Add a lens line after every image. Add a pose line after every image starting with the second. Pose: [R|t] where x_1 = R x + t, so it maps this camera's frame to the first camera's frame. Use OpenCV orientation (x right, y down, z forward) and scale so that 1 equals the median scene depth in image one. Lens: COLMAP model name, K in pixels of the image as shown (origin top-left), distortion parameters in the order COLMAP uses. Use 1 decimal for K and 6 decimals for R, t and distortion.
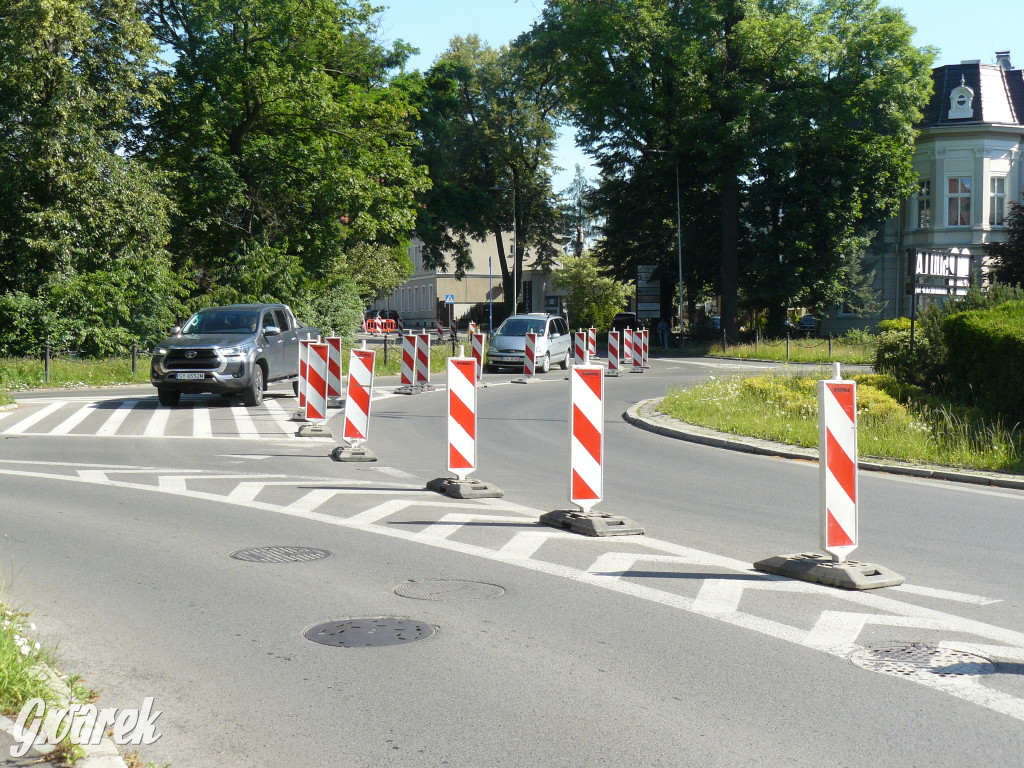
lens RADIAL K [[1434.1, 0, 513.2], [0, 1434.1, 406.3], [0, 0, 1]] dist [-0.027346, 0.135389]
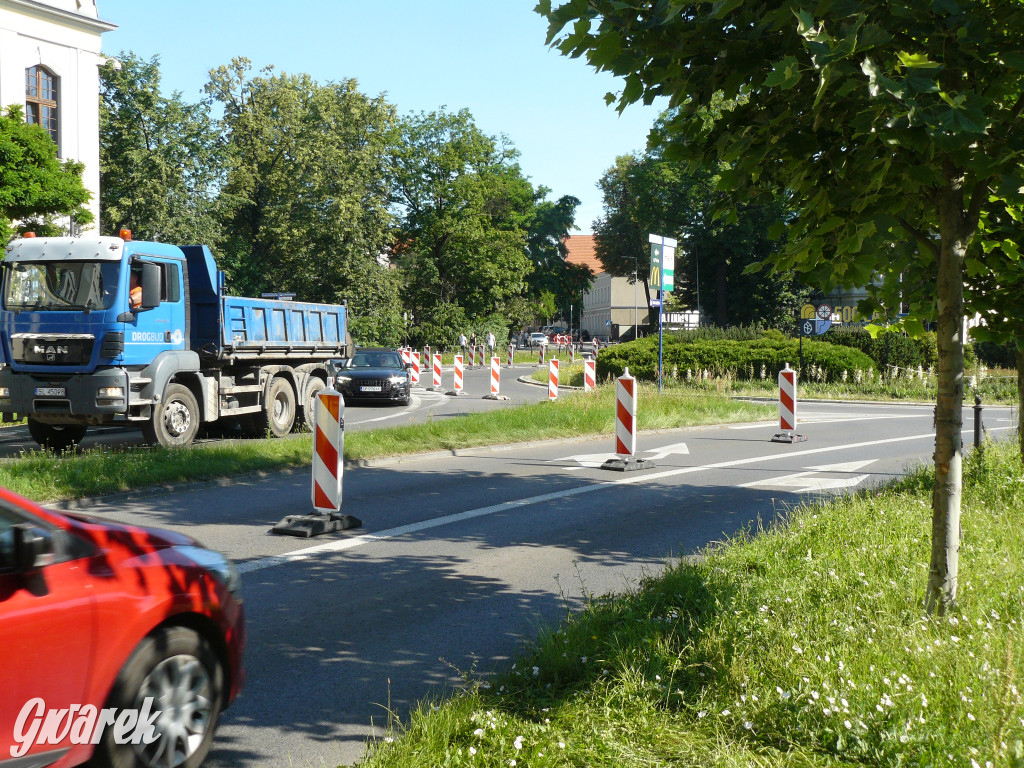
lens RADIAL K [[1177.2, 0, 510.5], [0, 1177.2, 397.2], [0, 0, 1]] dist [-0.166625, 0.249050]
pose [[0.976431, 0.013574, -0.215403, 0.202767], [-0.014781, 0.999883, -0.003994, 0.021863], [0.215323, 0.007084, 0.976517, -0.456624]]
